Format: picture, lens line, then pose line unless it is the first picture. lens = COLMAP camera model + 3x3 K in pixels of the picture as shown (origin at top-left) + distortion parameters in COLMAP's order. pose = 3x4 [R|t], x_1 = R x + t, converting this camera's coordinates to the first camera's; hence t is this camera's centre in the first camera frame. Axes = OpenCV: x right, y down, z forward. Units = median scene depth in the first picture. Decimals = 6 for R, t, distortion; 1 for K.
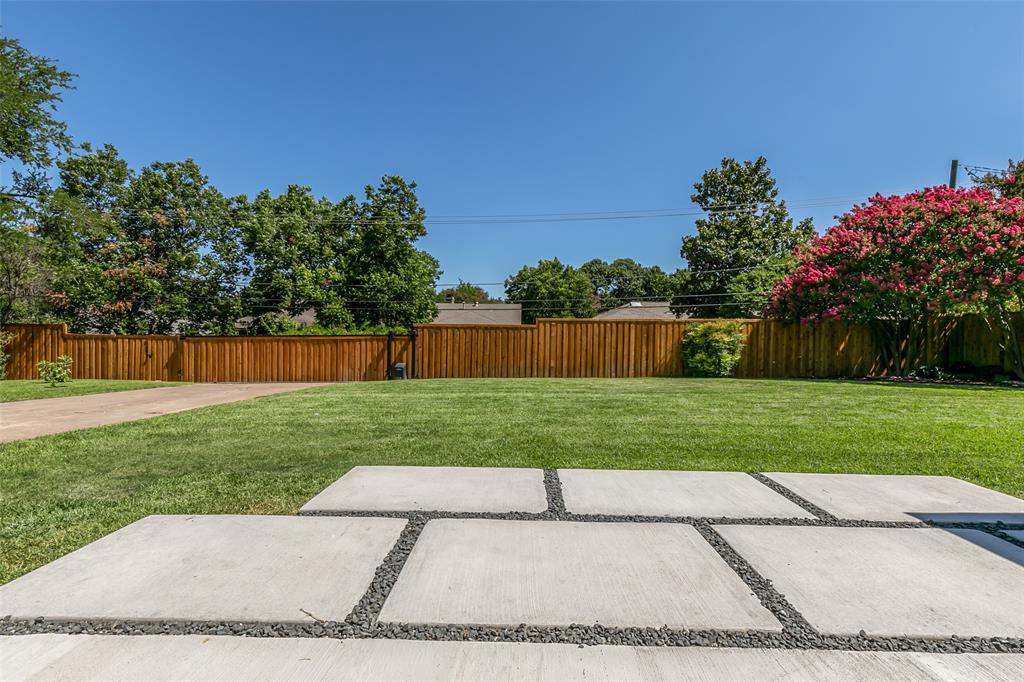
lens RADIAL K [[464.6, 0, 519.2], [0, 464.6, 344.3], [0, 0, 1]] dist [0.005906, 0.000422]
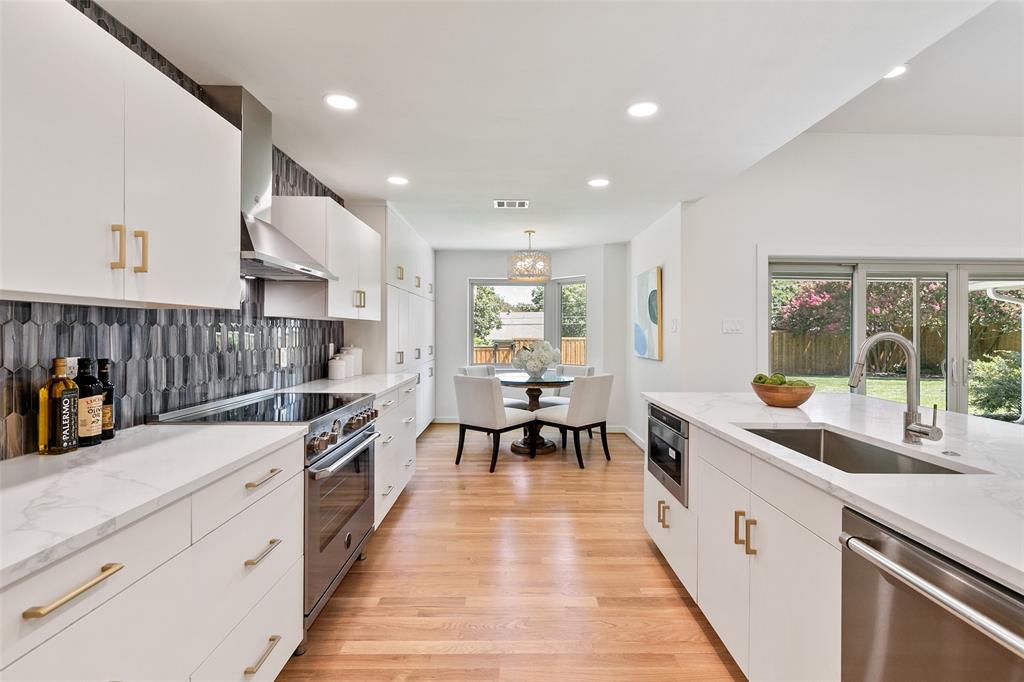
lens RADIAL K [[485.0, 0, 517.9], [0, 485.0, 332.1], [0, 0, 1]] dist [0.004419, 0.000843]
pose [[0.999470, -0.013837, 0.029470, -0.235203], [0.014538, 0.999614, -0.023675, -0.026421], [-0.029131, 0.024091, 0.999285, -0.331280]]
